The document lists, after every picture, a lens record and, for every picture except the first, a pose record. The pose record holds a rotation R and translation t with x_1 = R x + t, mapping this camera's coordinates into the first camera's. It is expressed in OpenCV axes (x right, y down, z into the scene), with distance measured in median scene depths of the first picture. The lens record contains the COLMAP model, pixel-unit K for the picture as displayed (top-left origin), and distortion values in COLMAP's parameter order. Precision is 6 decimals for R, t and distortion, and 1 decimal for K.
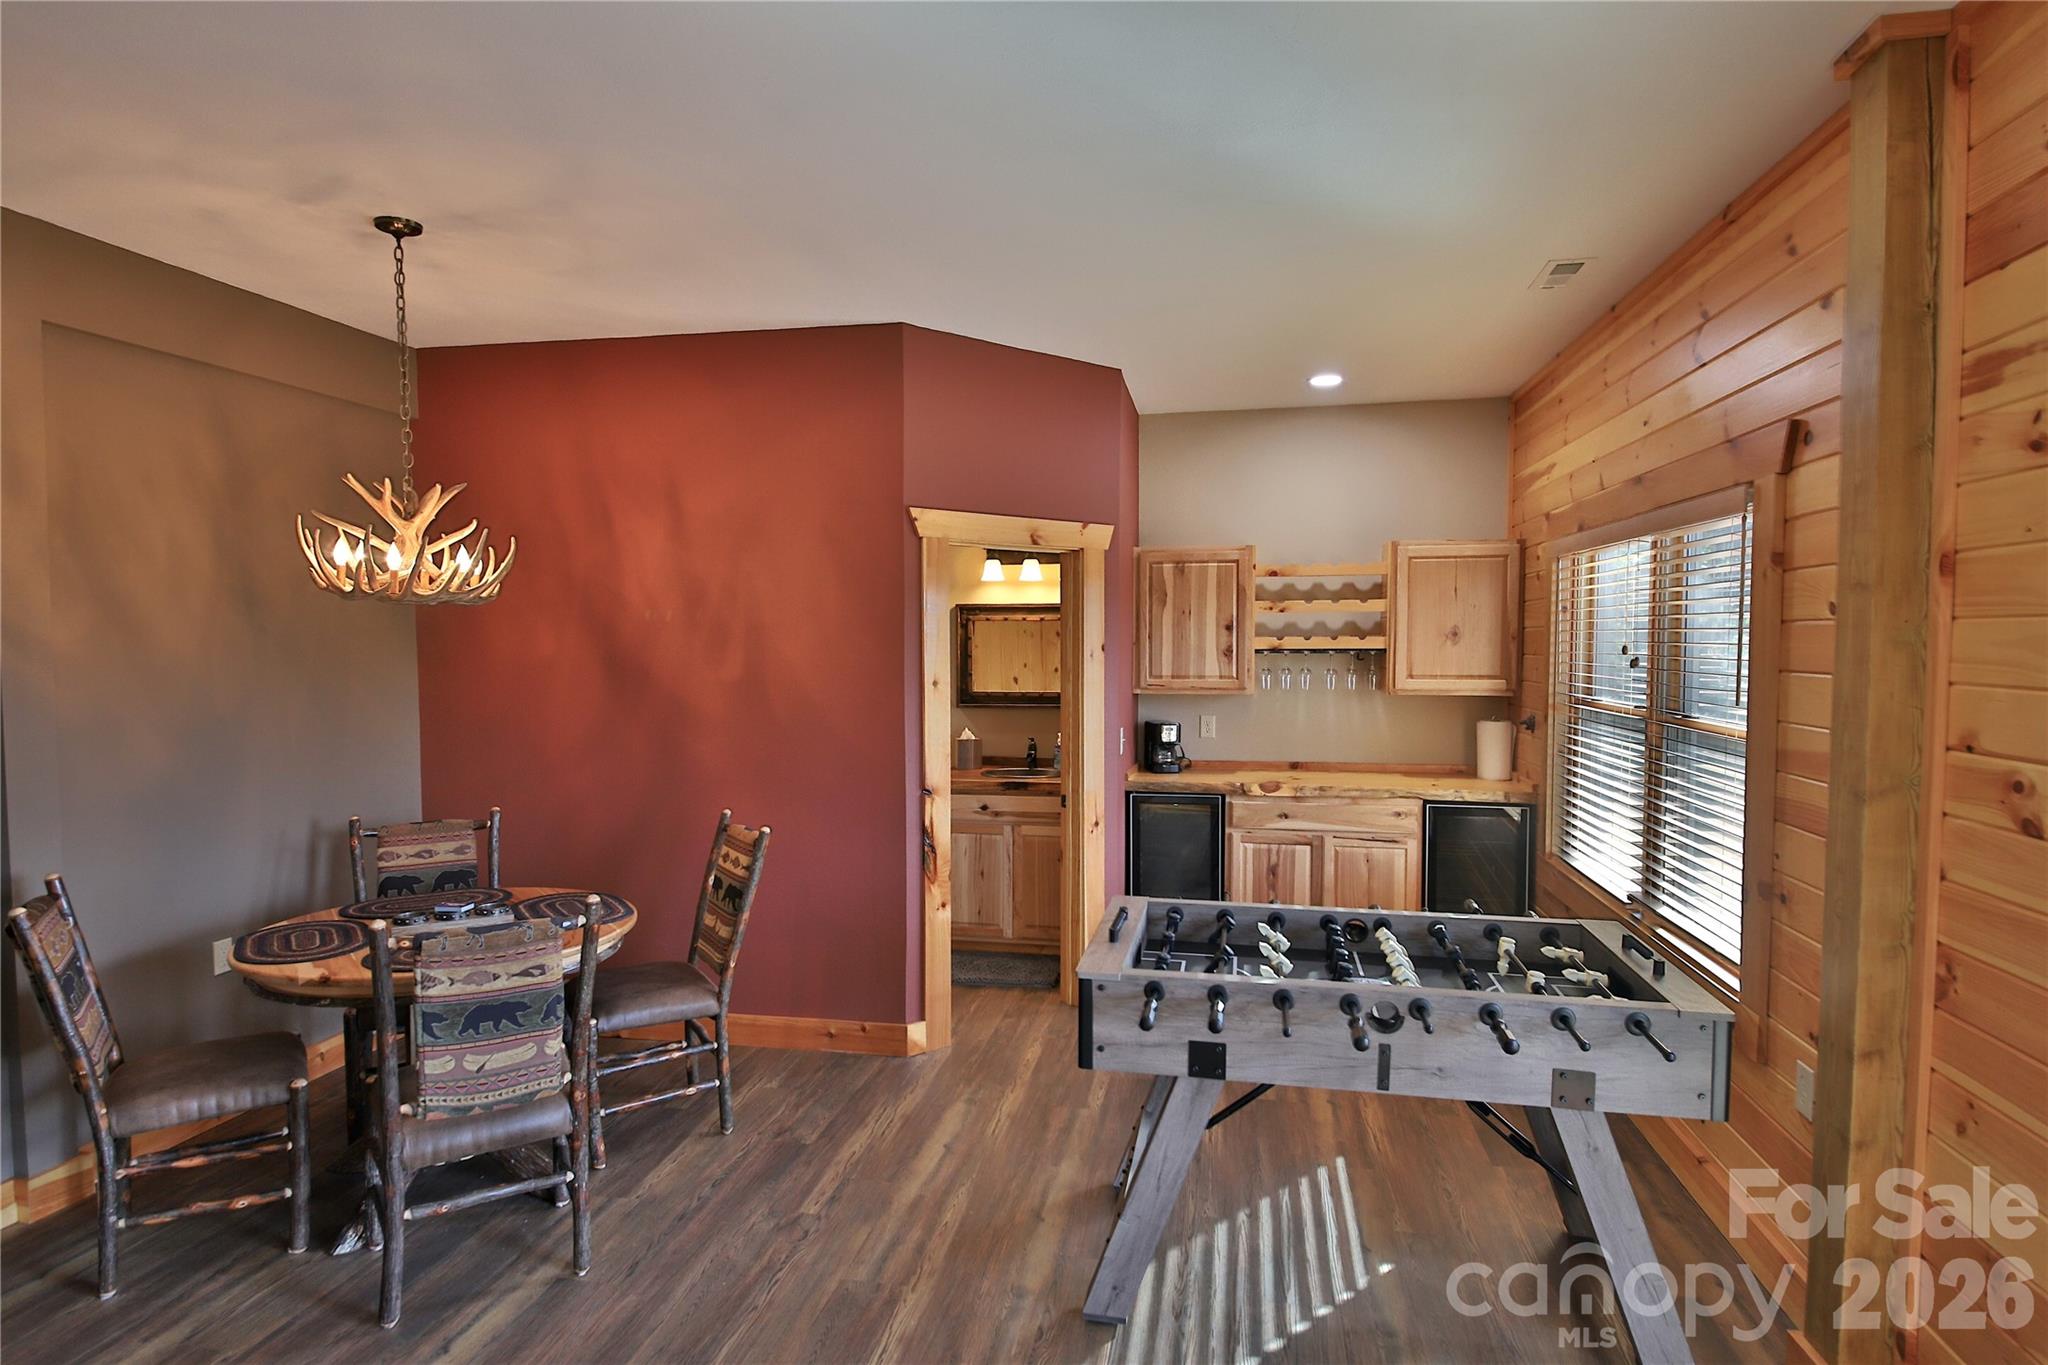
lens RADIAL K [[1118.5, 0, 1024.0], [0, 1118.5, 682.5], [0, 0, 1]] dist [0.000642, 0.000106]
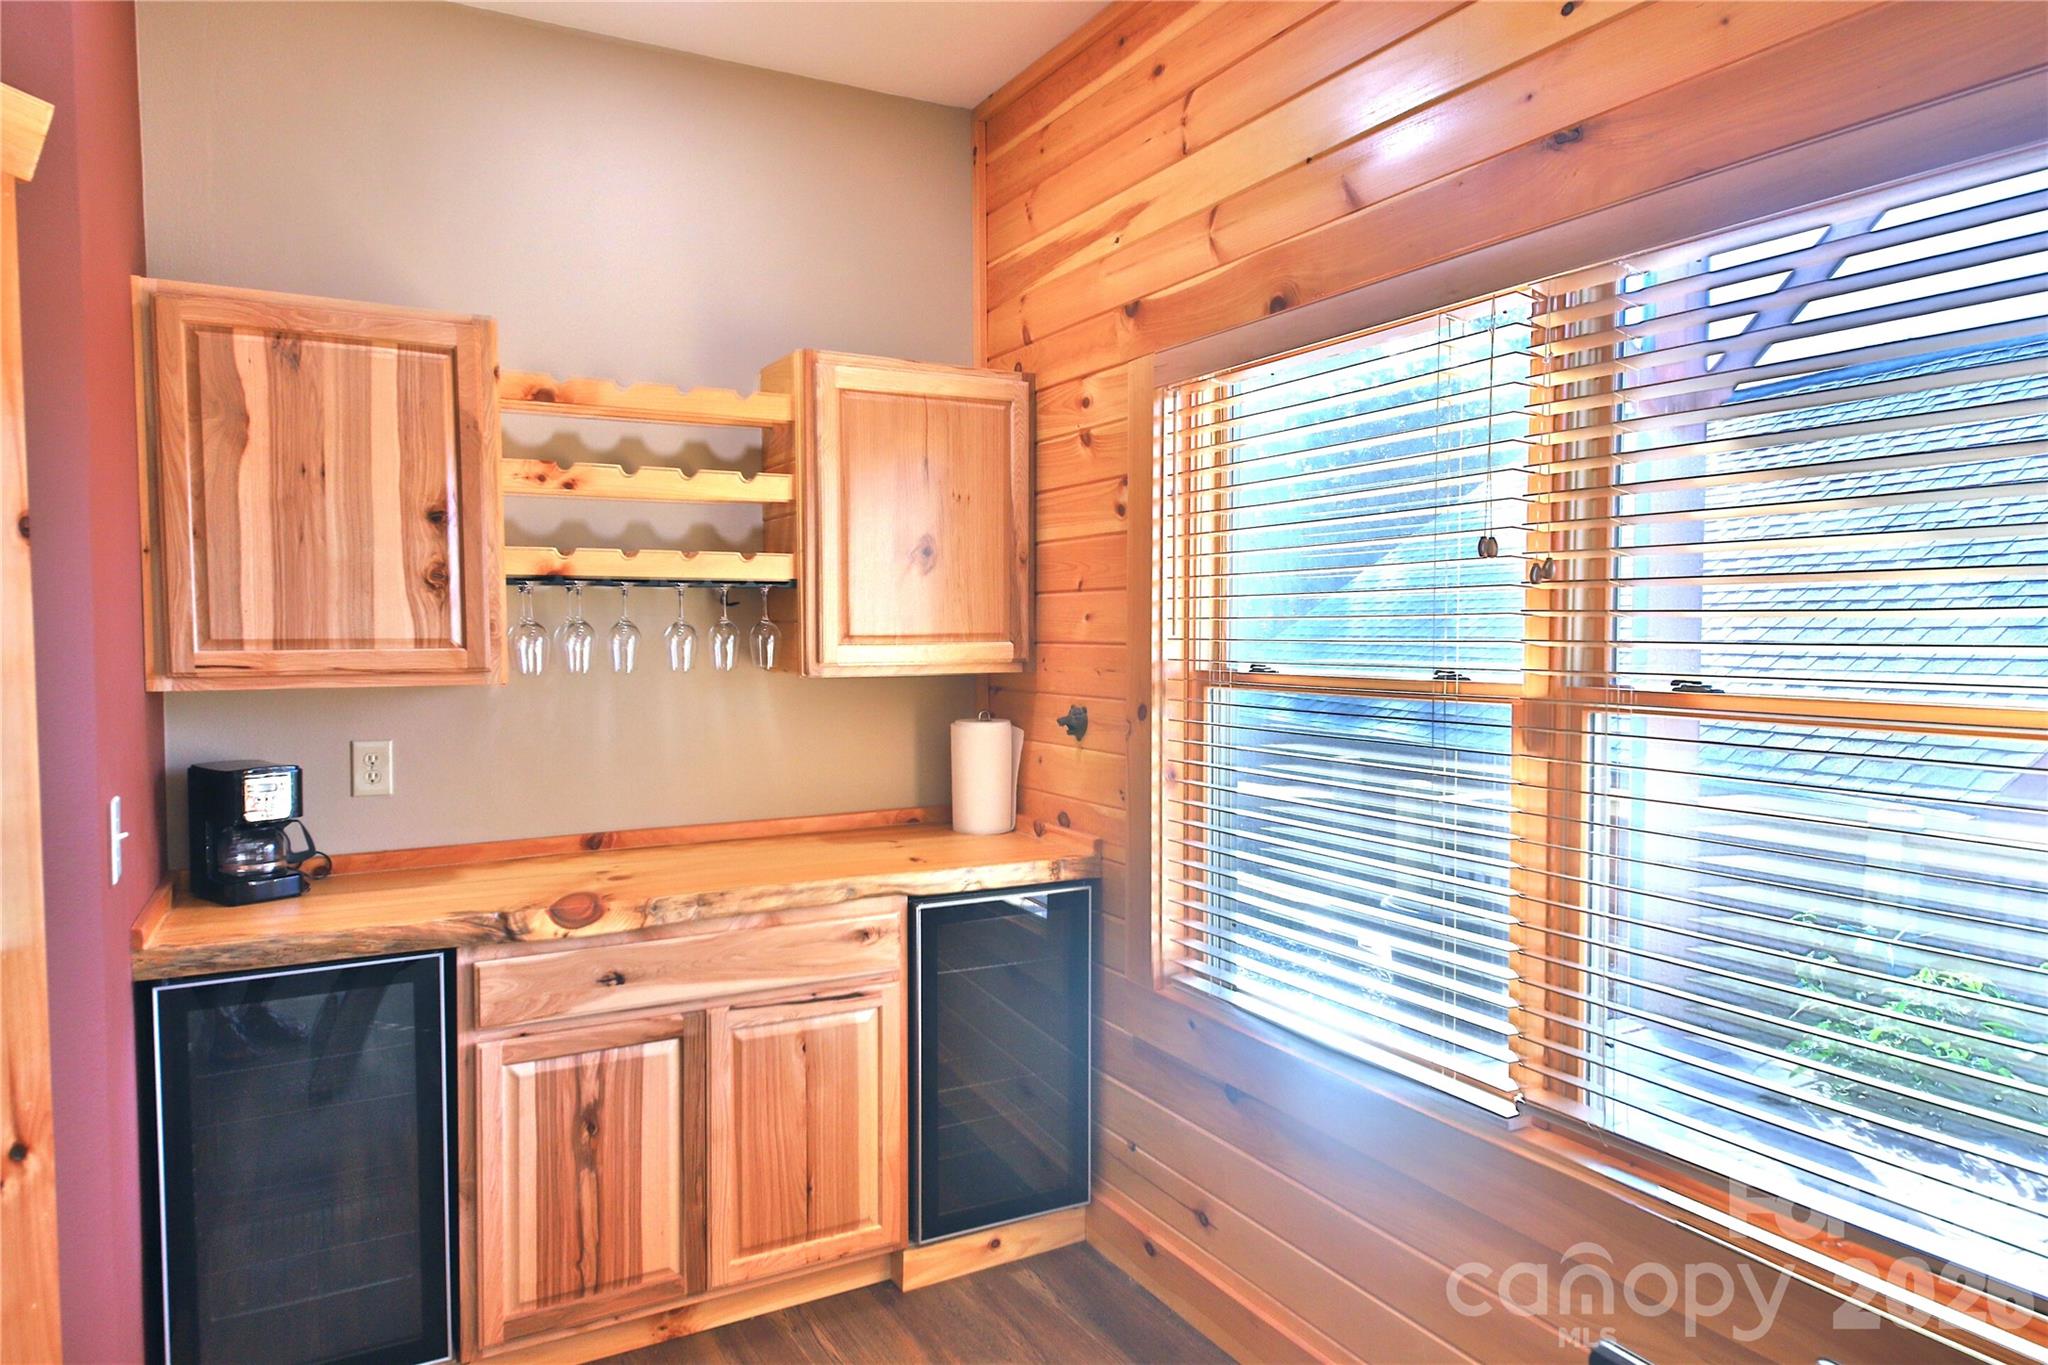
lens RADIAL K [[1313.0, 0, 1022.6], [0, 1313.0, 694.5], [0, 0, 1]] dist [0.068852, -0.042441]
pose [[0.770789, -0.033070, 0.636232, 0.042355], [0.029581, 0.999433, 0.016111, 0.012268], [-0.636404, 0.006402, 0.771329, 0.513982]]
